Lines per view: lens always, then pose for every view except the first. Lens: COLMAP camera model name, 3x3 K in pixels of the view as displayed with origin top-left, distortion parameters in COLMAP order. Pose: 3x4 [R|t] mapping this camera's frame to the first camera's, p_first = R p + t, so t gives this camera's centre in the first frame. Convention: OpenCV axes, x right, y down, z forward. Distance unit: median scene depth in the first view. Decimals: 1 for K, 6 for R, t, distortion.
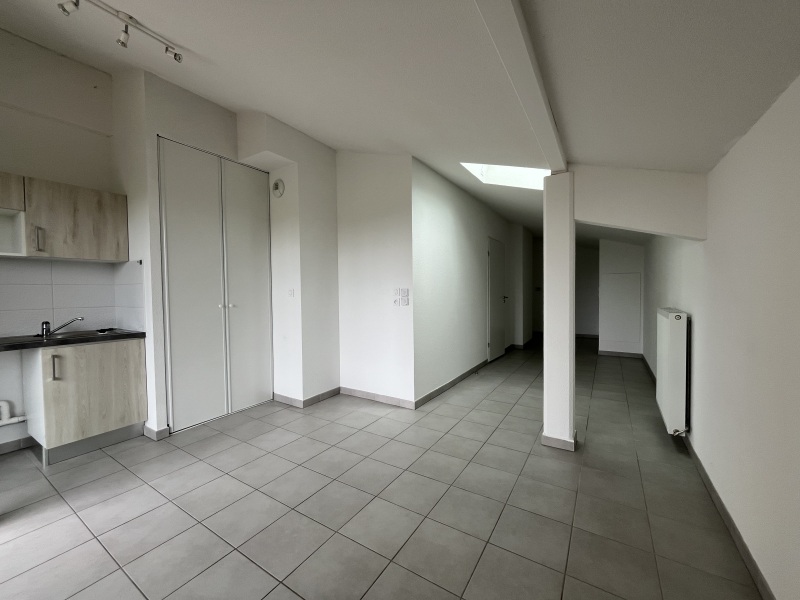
lens RADIAL K [[324.8, 0, 402.2], [0, 324.8, 299.7], [0, 0, 1]] dist [-0.001115, -0.001089]
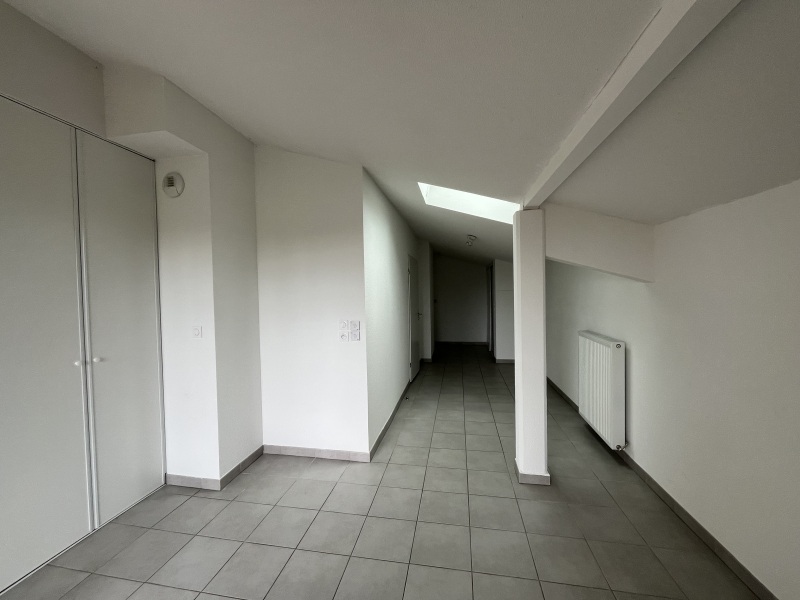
lens RADIAL K [[324.8, 0, 402.2], [0, 324.8, 299.3], [0, 0, 1]] dist [-0.001115, -0.001089]
pose [[0.926060, -0.013878, 0.377121, -0.238247], [0.018303, 0.999799, -0.008152, -0.098340], [-0.376933, 0.014451, 0.926128, 0.201397]]
